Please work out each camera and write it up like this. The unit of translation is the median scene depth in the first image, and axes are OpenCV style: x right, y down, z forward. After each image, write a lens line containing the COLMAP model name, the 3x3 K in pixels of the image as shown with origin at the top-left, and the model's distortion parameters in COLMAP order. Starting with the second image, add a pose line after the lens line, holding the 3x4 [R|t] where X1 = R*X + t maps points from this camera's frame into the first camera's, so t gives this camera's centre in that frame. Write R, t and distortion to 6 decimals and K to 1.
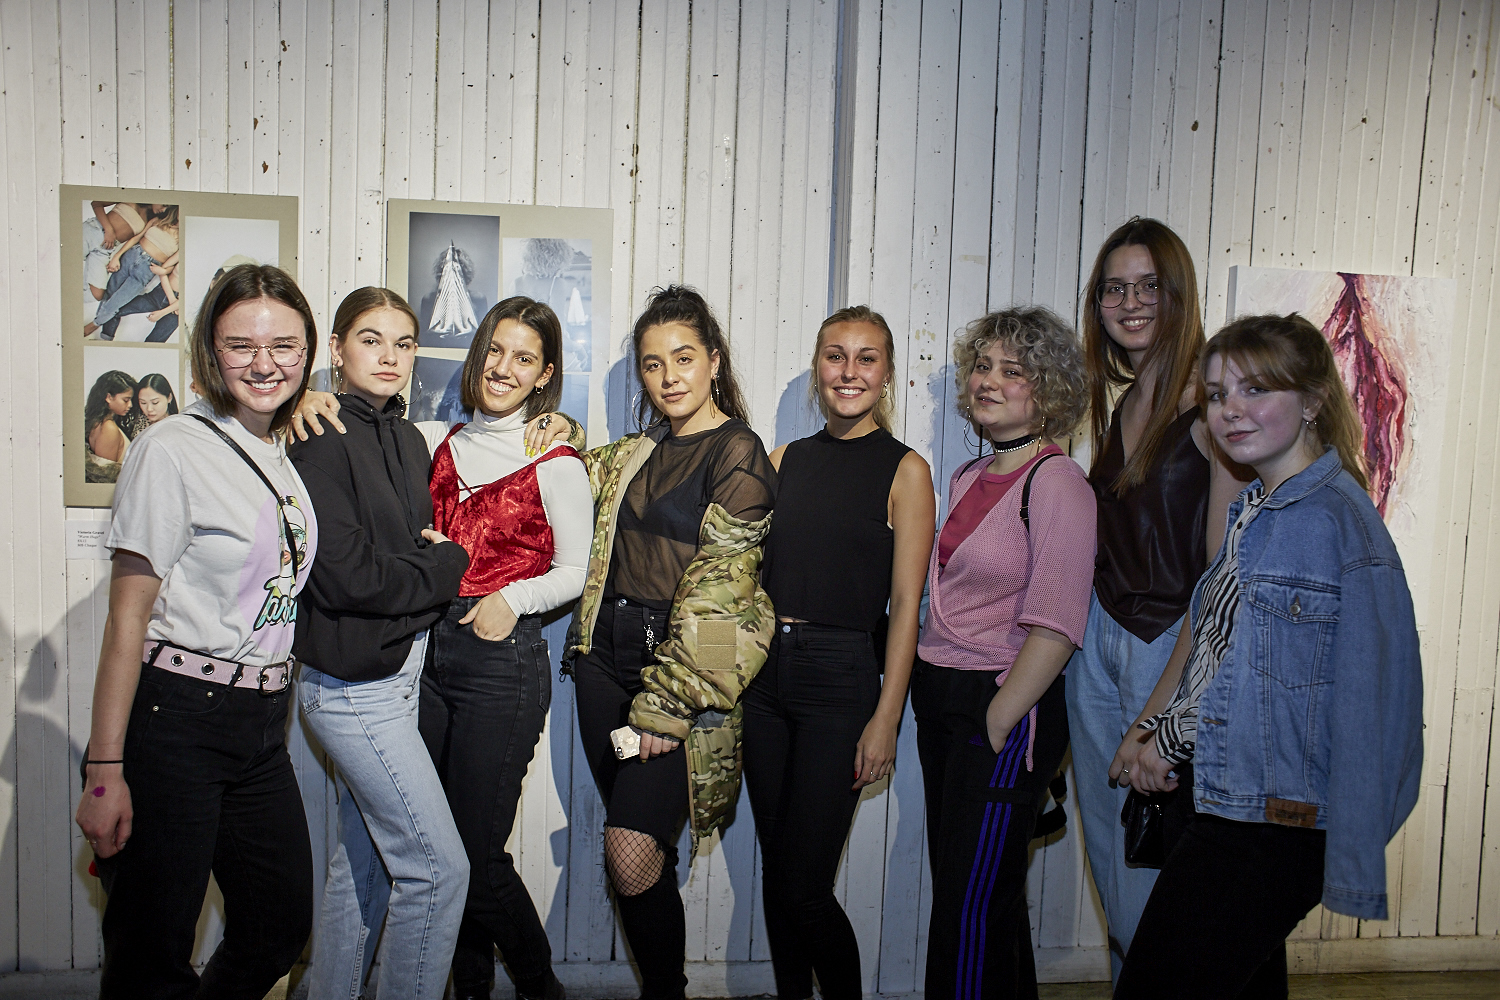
lens RADIAL K [[1194.4, 0, 750.0], [0, 1194.4, 500.0], [0, 0, 1]] dist [-0.102307, 0.141708]
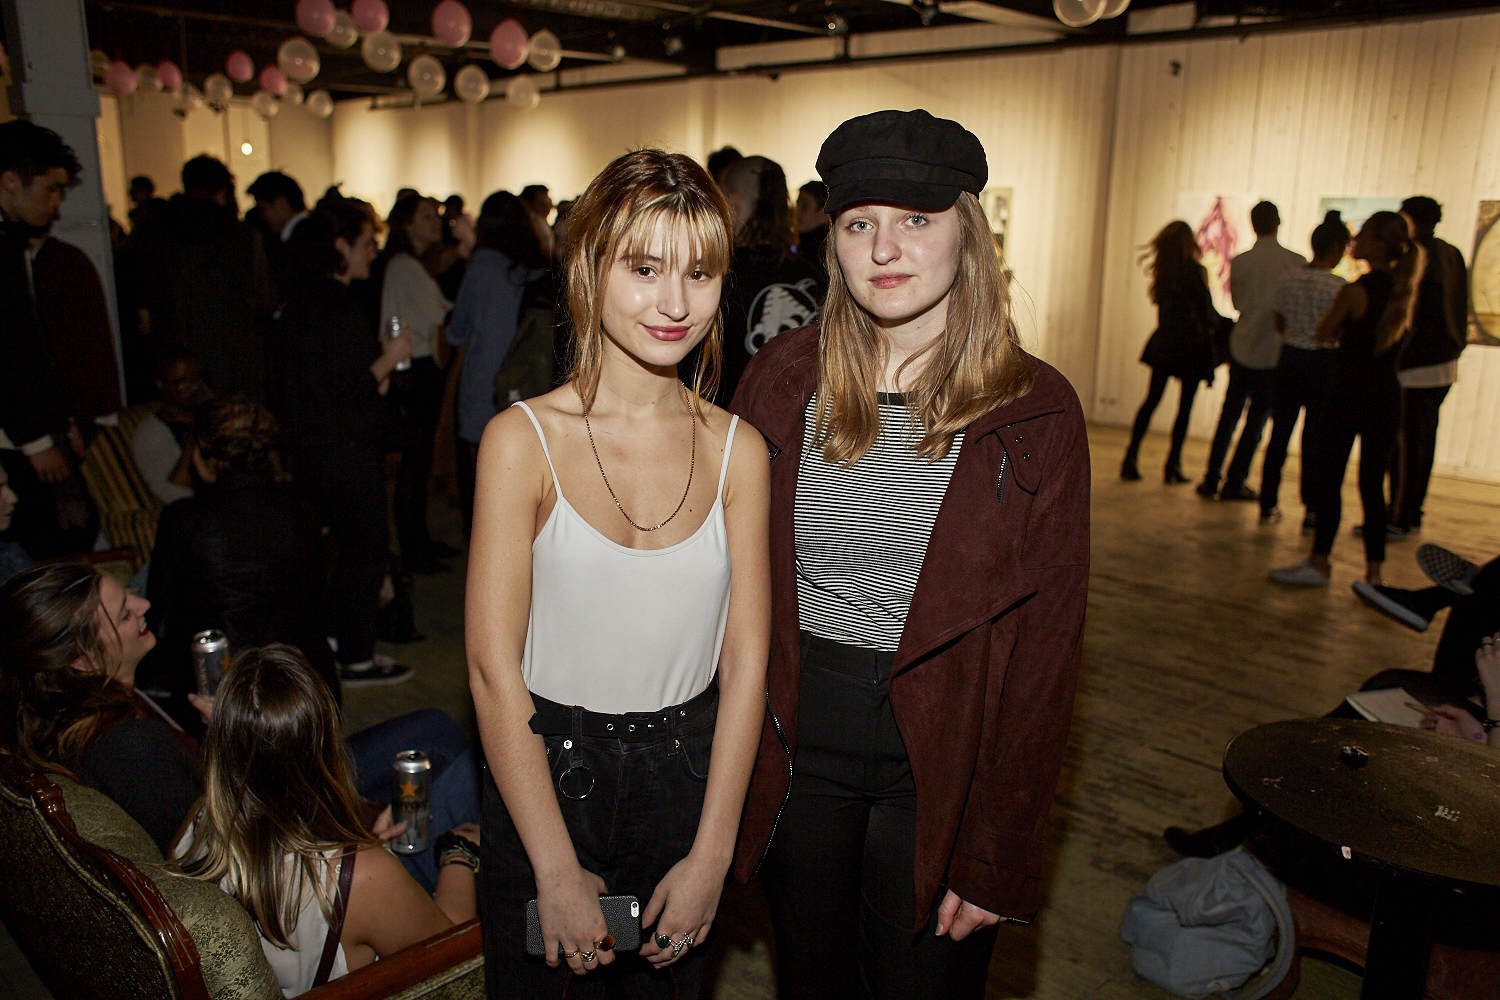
lens RADIAL K [[1194.4, 0, 750.0], [0, 1194.4, 500.0], [0, 0, 1]] dist [-0.102307, 0.141708]
pose [[0.599801, 0.163500, -0.783267, 2.527479], [-0.075793, 0.986109, 0.147802, 0.243267], [0.796552, -0.029286, 0.603861, -1.979345]]
